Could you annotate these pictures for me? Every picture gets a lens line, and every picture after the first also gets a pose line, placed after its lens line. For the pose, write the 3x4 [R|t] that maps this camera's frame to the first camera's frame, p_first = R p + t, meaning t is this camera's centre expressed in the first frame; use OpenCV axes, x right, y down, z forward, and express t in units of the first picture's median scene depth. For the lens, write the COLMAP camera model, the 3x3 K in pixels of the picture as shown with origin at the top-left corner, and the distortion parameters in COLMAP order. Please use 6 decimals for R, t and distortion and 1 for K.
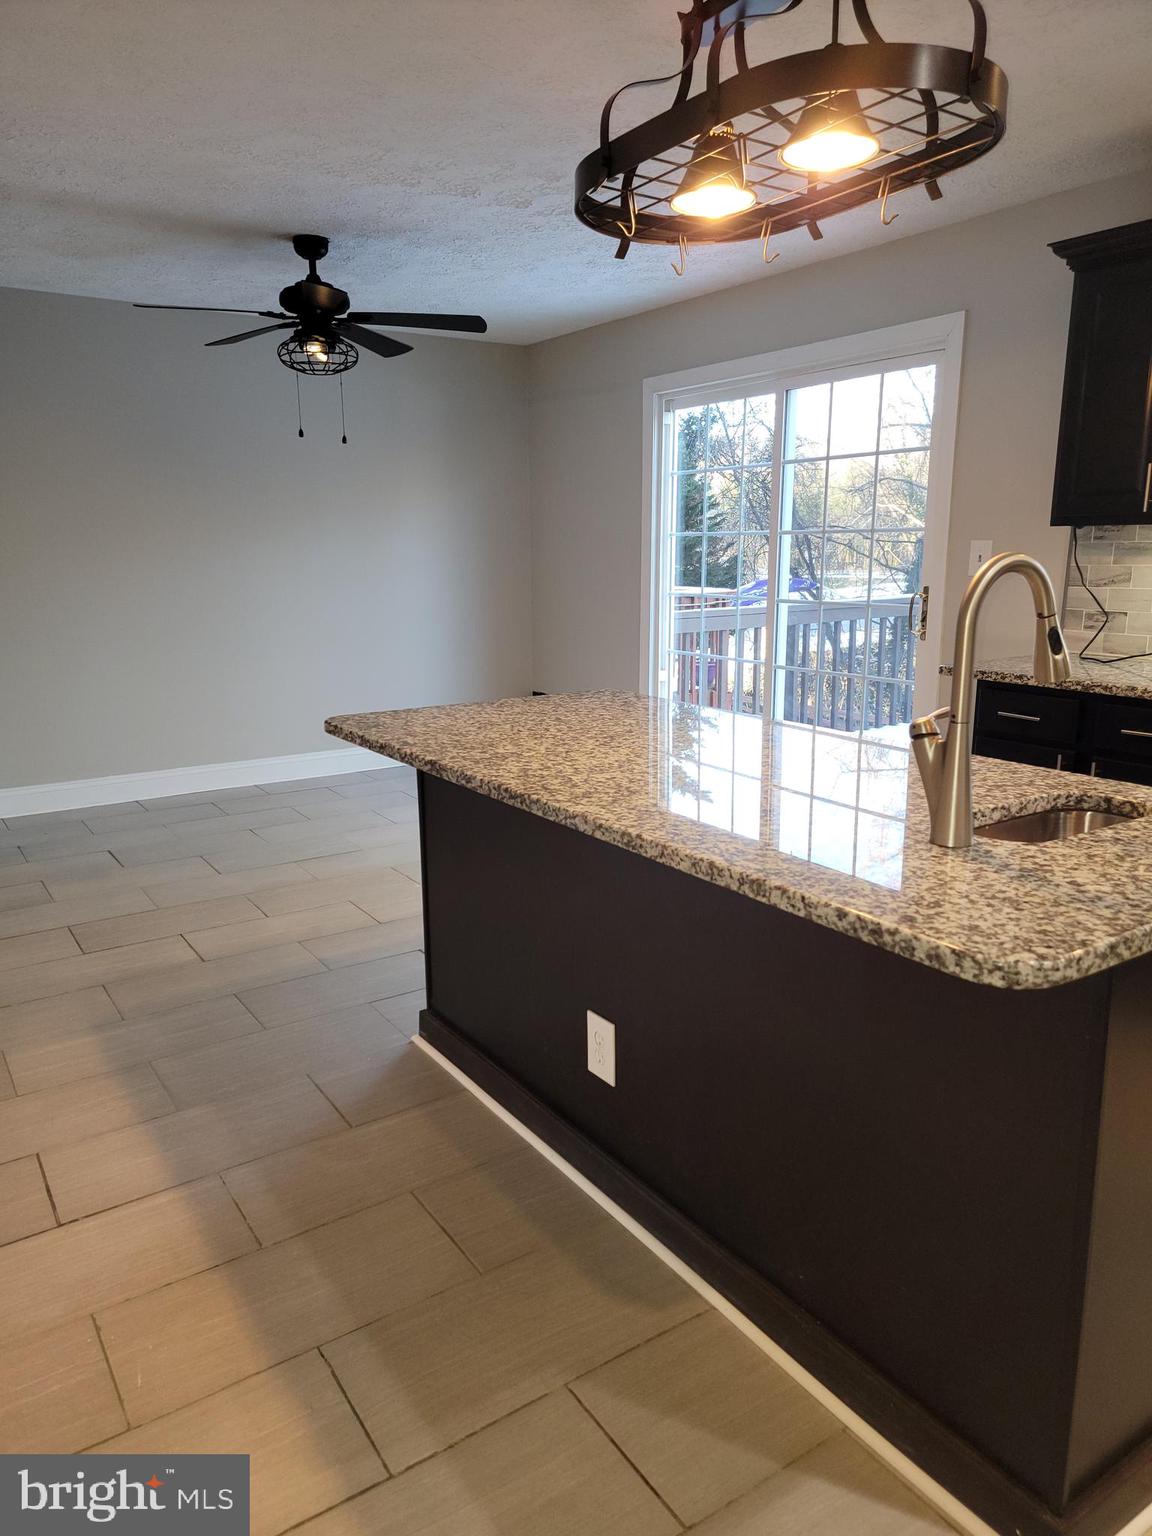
lens RADIAL K [[1071.0, 0, 568.9], [0, 1071.0, 765.9], [0, 0, 1]] dist [0.074356, -0.042019]
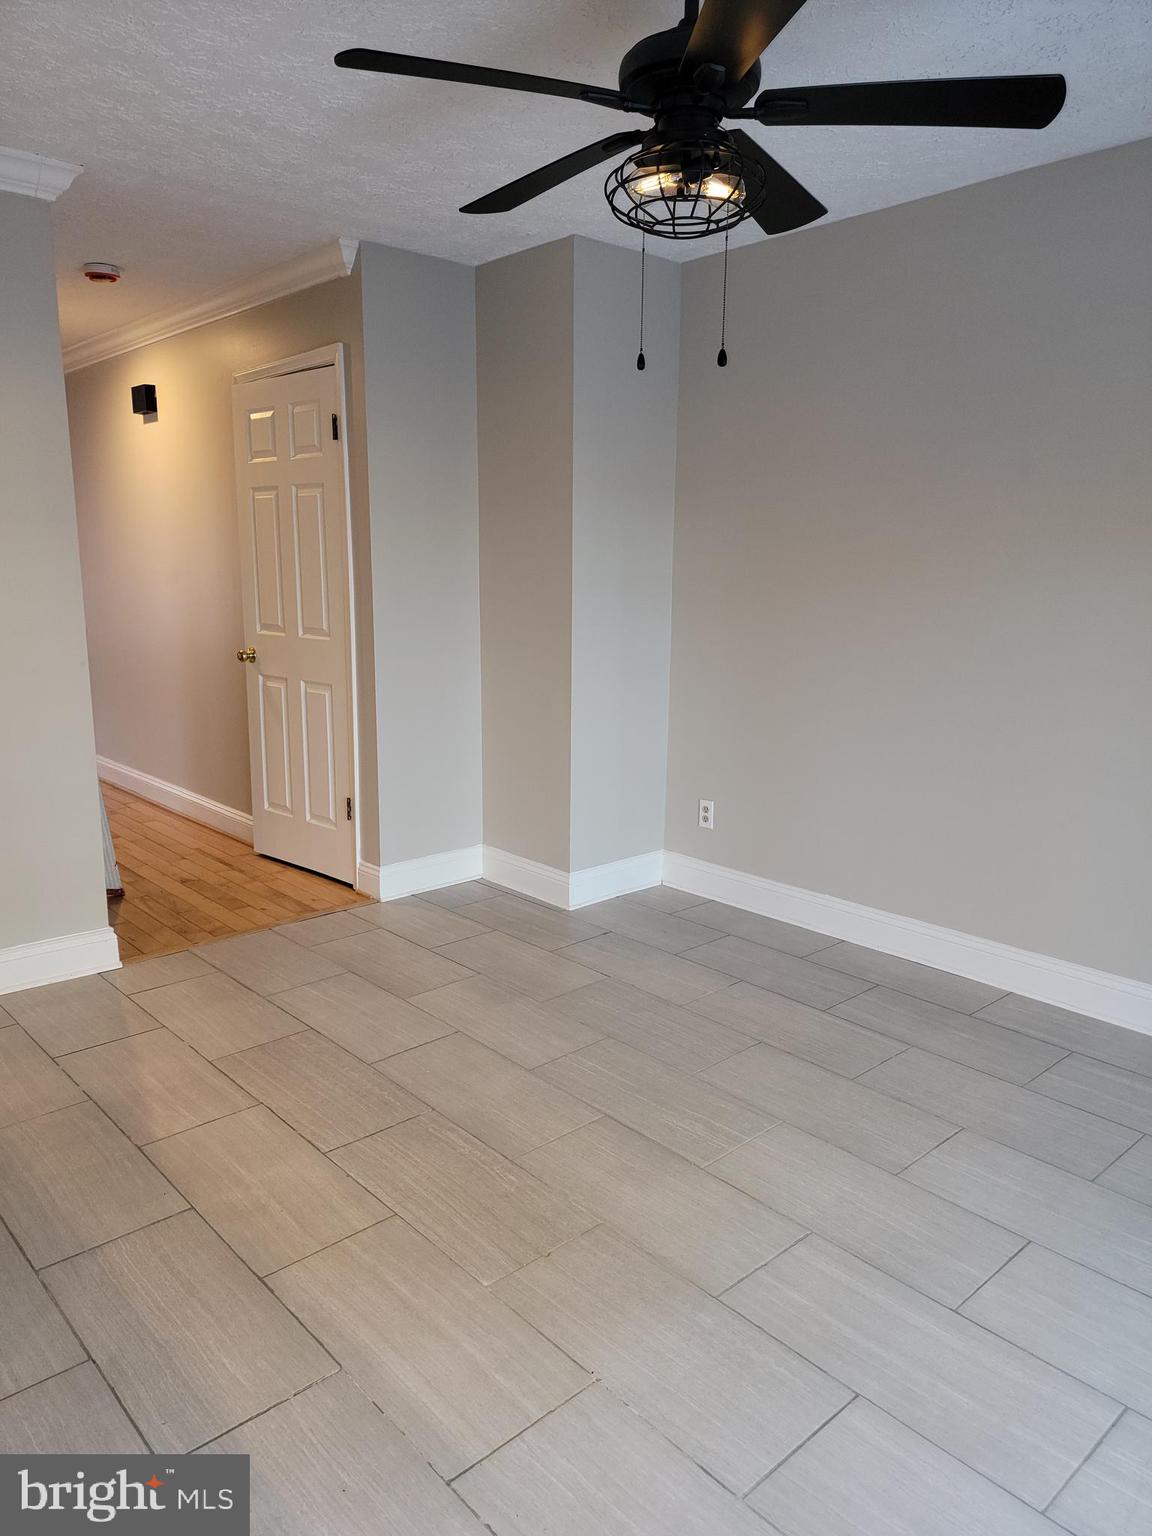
lens RADIAL K [[1071.0, 0, 568.7], [0, 1071.0, 764.4], [0, 0, 1]] dist [0.074356, -0.042019]
pose [[0.141617, 0.191710, -0.971181, 0.292538], [-0.217414, 0.963138, 0.158419, -0.195856], [0.965751, 0.188714, 0.178077, 0.910496]]
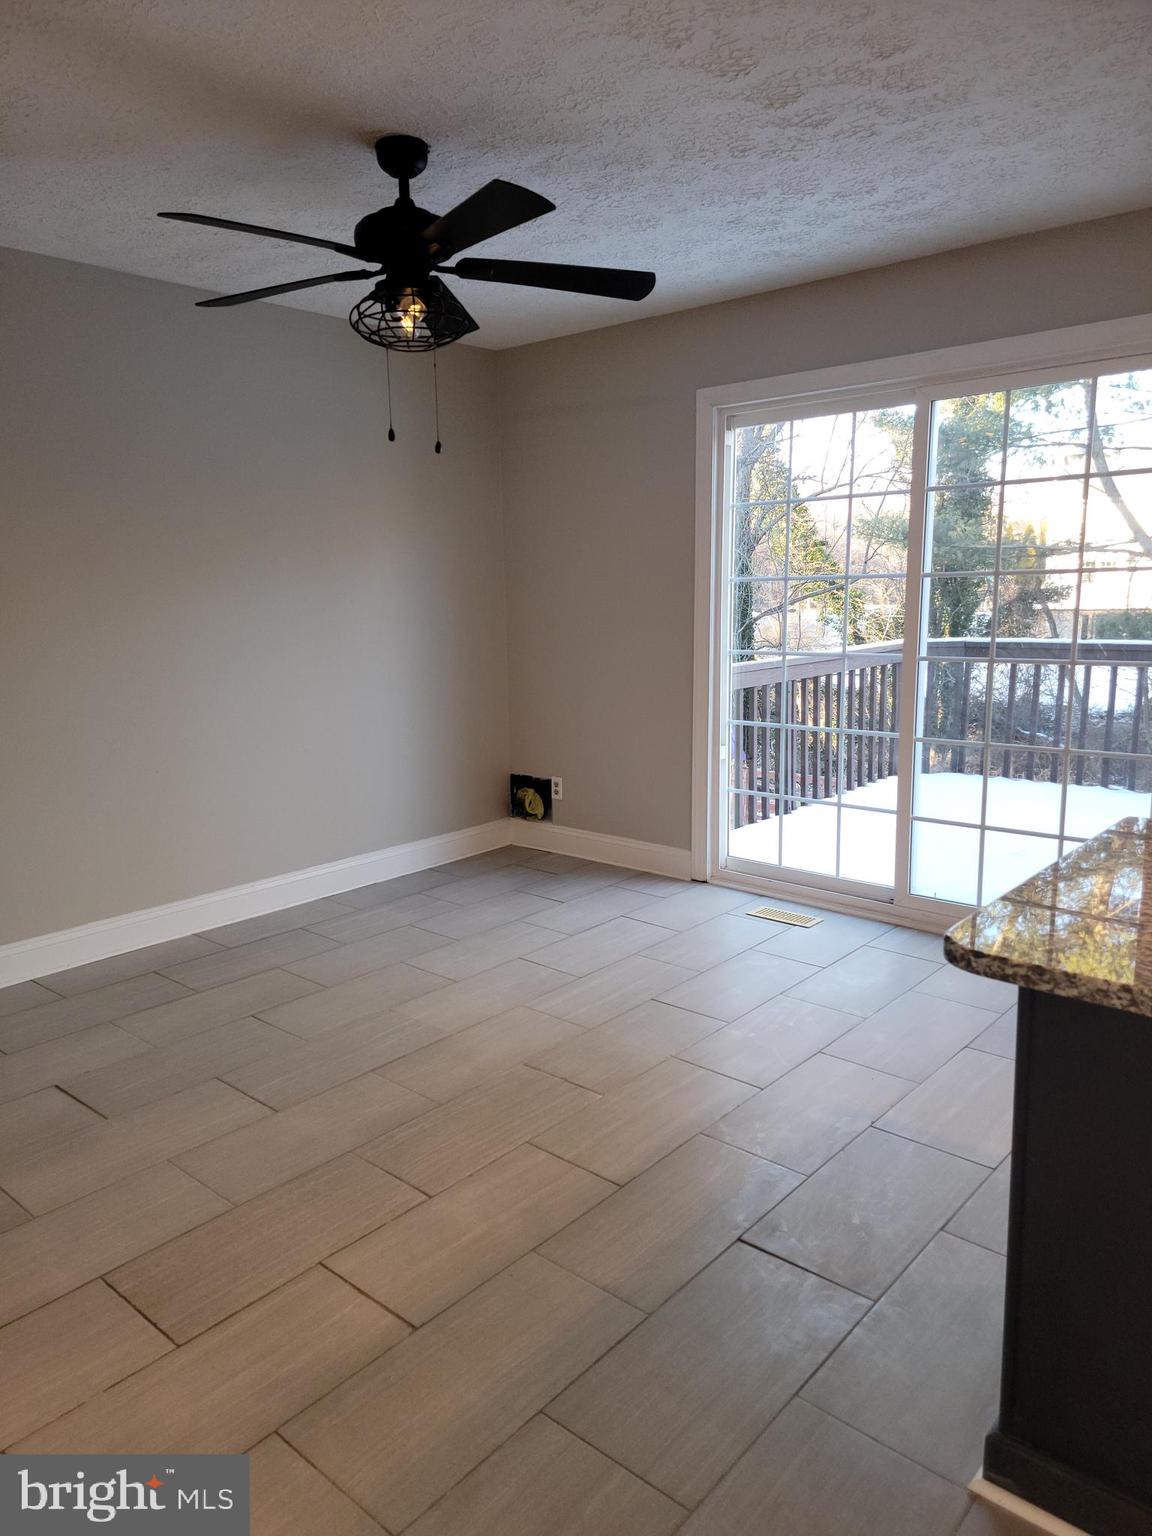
lens RADIAL K [[1071.0, 0, 571.7], [0, 1071.0, 768.7], [0, 0, 1]] dist [0.074356, -0.042019]
pose [[0.965685, -0.054794, 0.253871, -0.320927], [0.065012, 0.997370, -0.032029, -0.073866], [-0.251449, 0.047434, 0.966708, 0.339164]]
